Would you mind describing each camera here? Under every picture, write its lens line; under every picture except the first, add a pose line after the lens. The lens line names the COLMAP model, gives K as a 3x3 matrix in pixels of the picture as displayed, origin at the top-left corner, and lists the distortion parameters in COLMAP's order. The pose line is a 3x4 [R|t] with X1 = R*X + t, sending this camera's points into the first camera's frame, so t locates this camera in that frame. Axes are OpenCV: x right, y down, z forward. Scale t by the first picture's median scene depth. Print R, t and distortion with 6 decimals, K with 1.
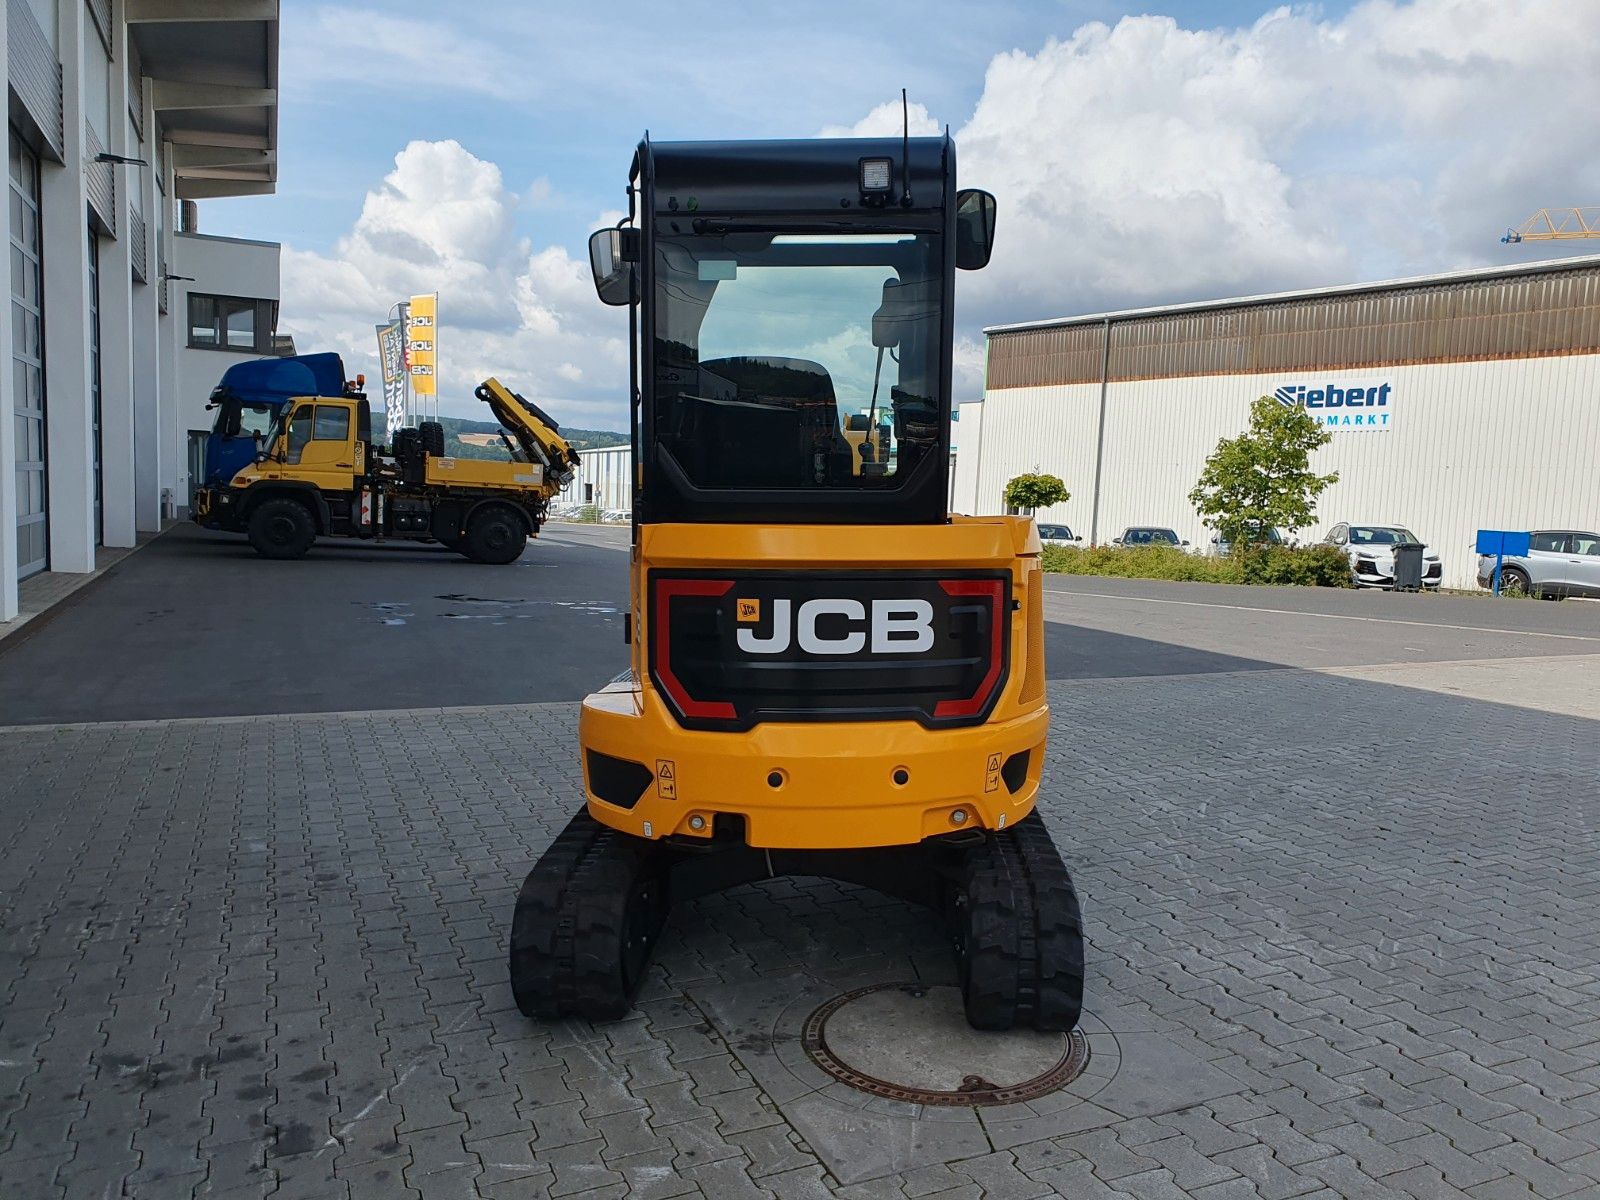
lens RADIAL K [[1269.3, 0, 825.8], [0, 1269.3, 592.0], [0, 0, 1]] dist [0.011993, 0.005965]
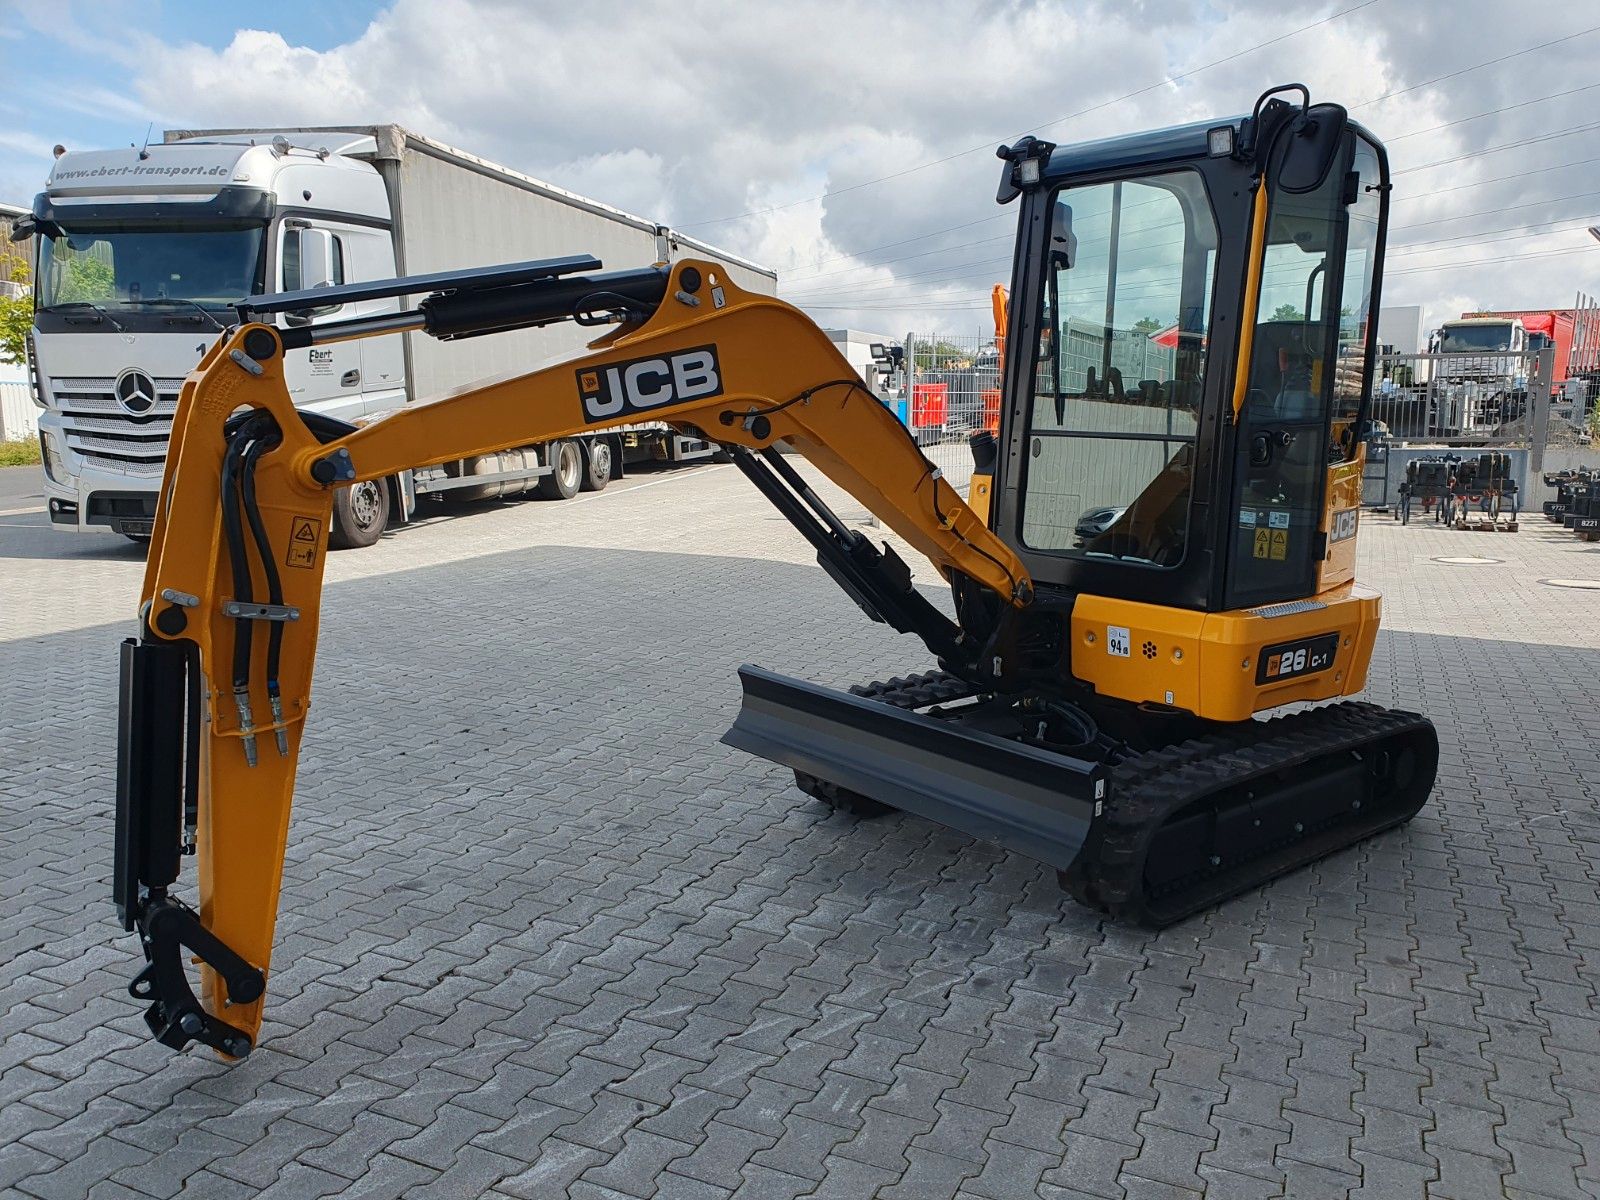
lens RADIAL K [[1236.7, 0, 821.0], [0, 1236.7, 604.9], [0, 0, 1]] dist [0.011840, 0.006873]
pose [[-0.673102, -0.145895, 0.725016, -0.517665], [0.032300, 0.973613, 0.225908, -0.142308], [-0.738844, 0.175478, -0.650629, 1.619584]]
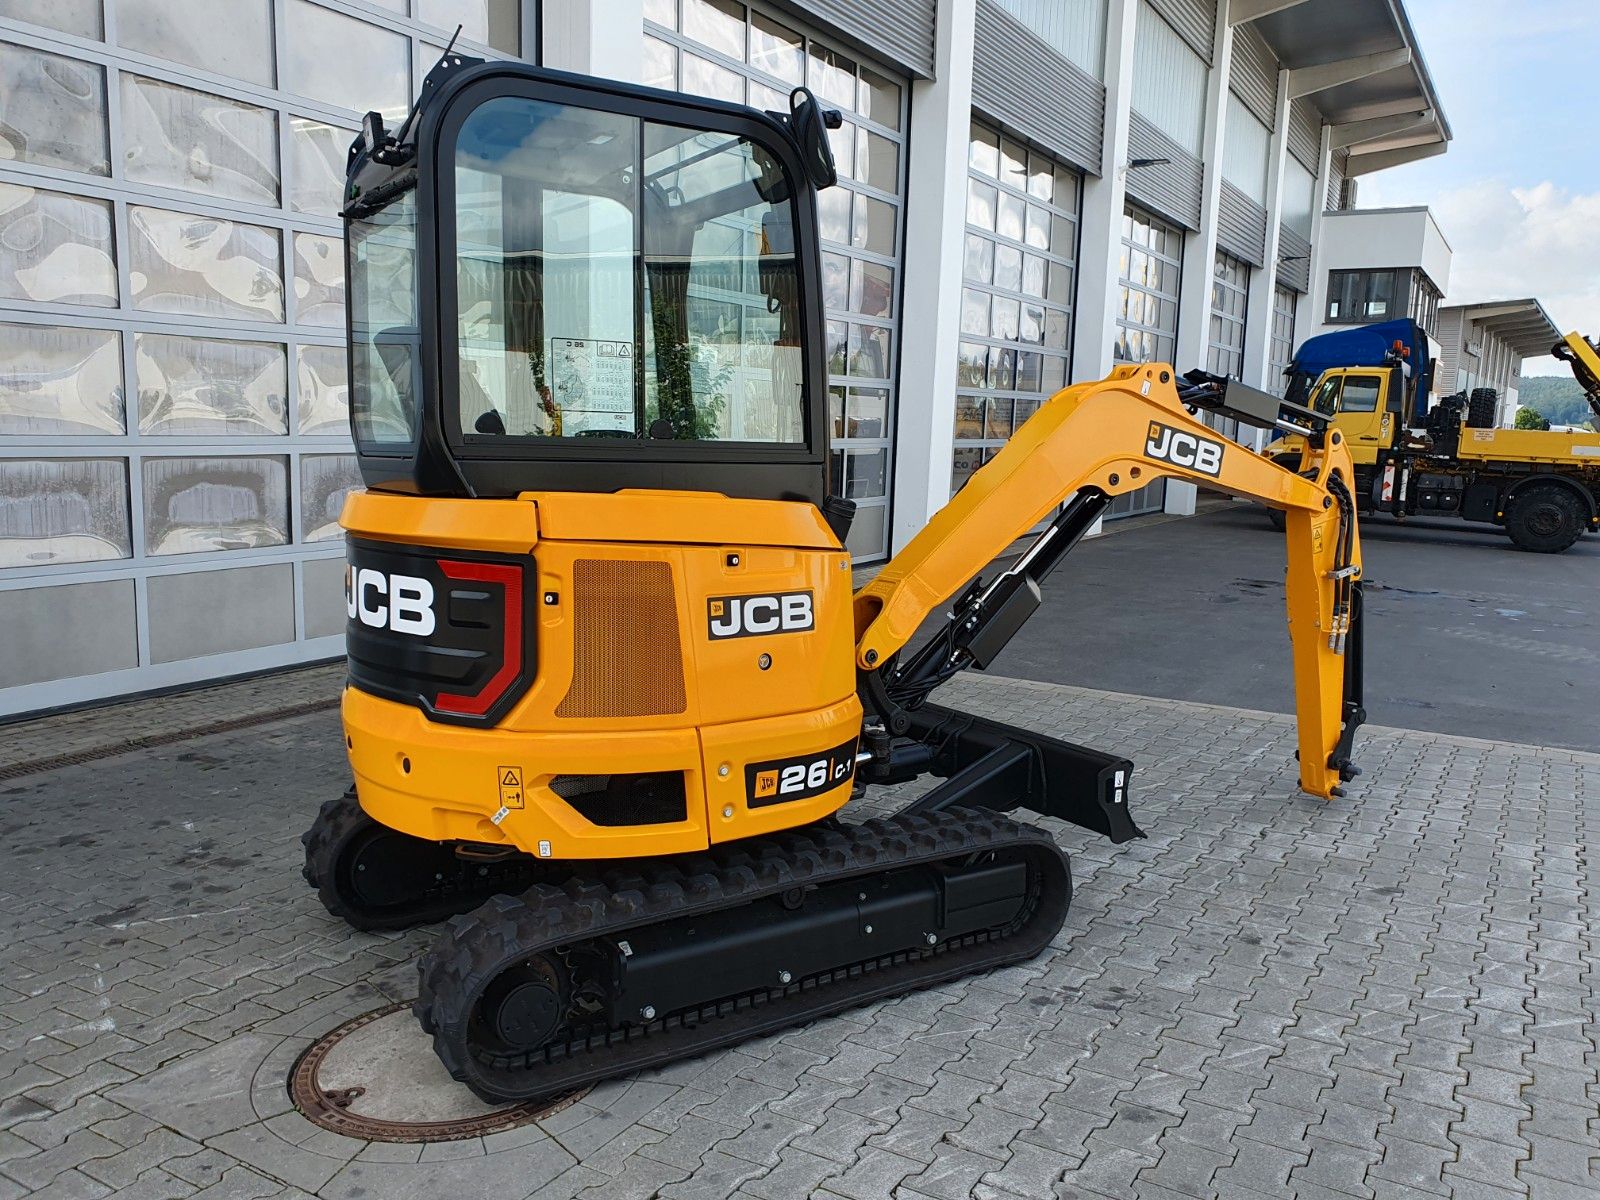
lens RADIAL K [[1263.9, 0, 811.6], [0, 1263.9, 598.9], [0, 0, 1]] dist [0.012438, 0.006472]
pose [[0.576015, 0.094106, -0.812004, 0.671390], [-0.073092, 0.995302, 0.063499, -0.039877], [0.814165, 0.022774, 0.580187, 0.471733]]
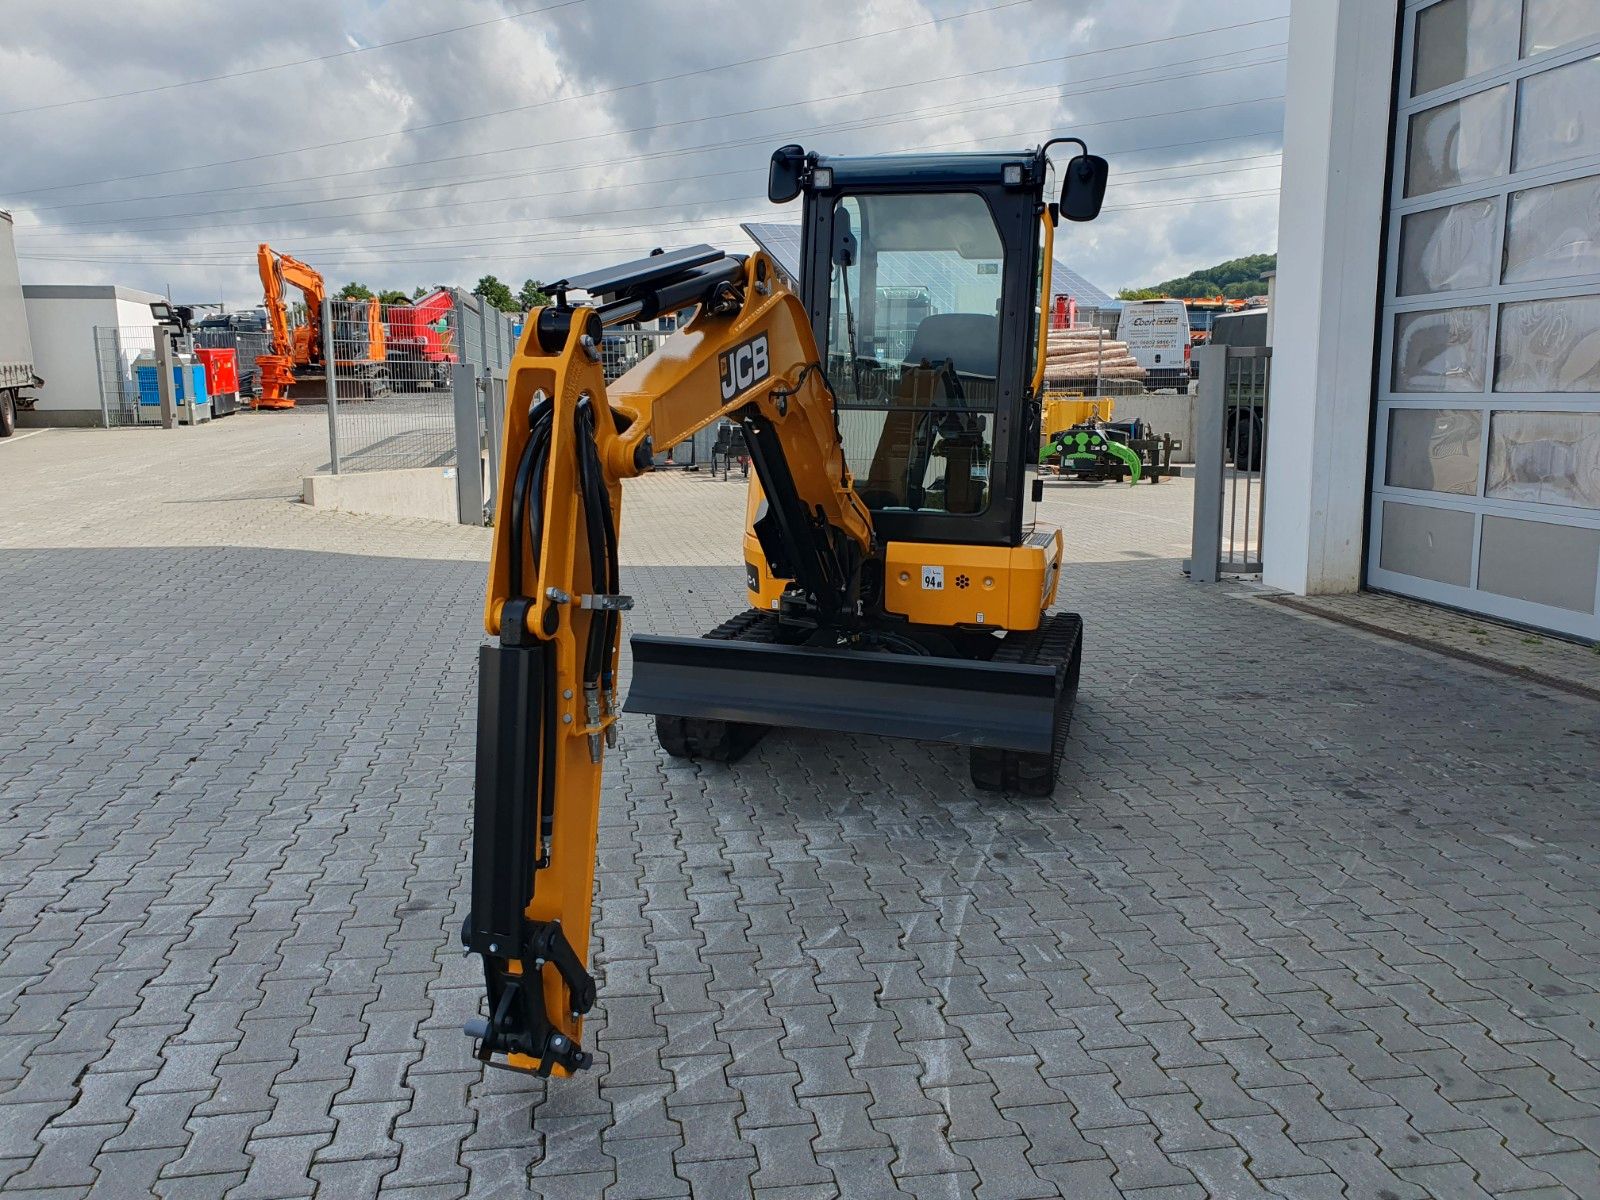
lens RADIAL K [[1227.7, 0, 785.5], [0, 1227.7, 580.2], [0, 0, 1]] dist [0.038967, -0.012212]
pose [[-0.968405, -0.070105, 0.239326, -0.171832], [-0.011079, 0.970821, 0.239549, -0.160776], [-0.249136, 0.229329, -0.940925, 1.911656]]
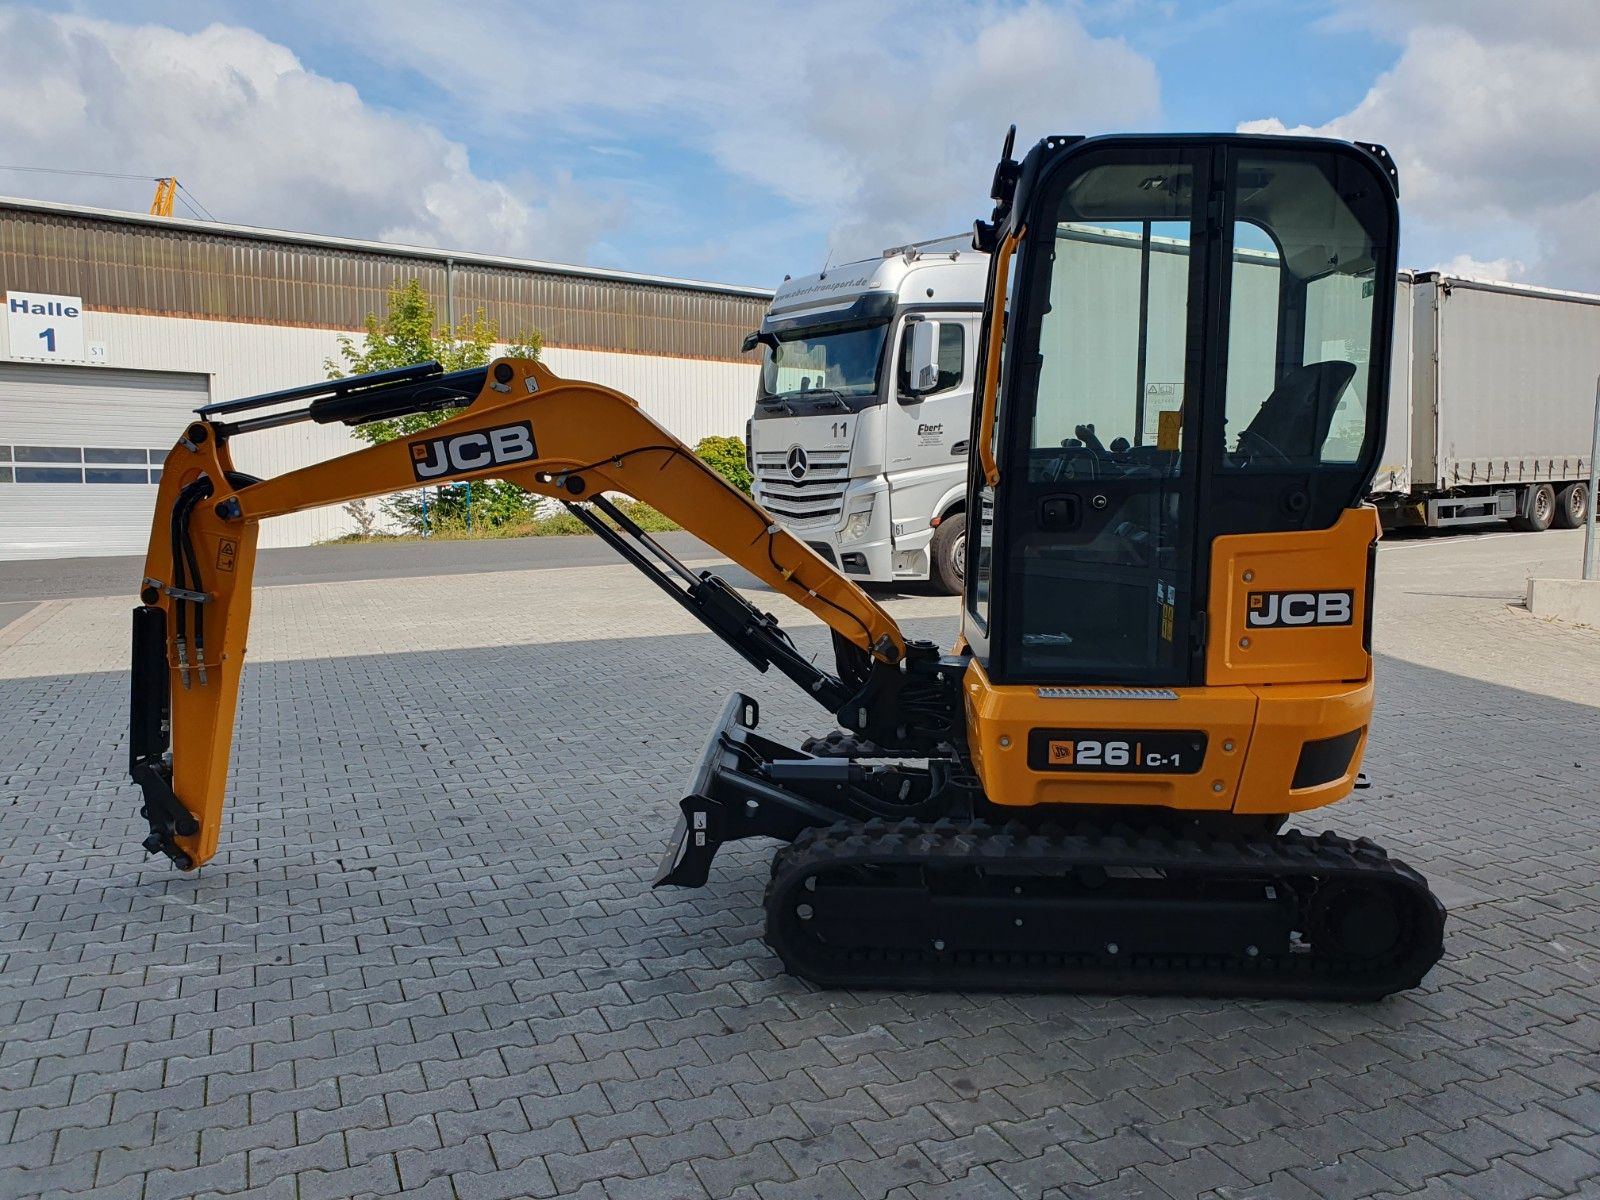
lens RADIAL K [[1228.9, 0, 805.8], [0, 1228.9, 619.2], [0, 0, 1]] dist [0.025119, -0.009875]
pose [[-0.006626, -0.144802, 0.989439, -0.830244], [0.076567, 0.986482, 0.144882, -0.103655], [-0.997042, 0.076718, 0.004551, 1.025710]]
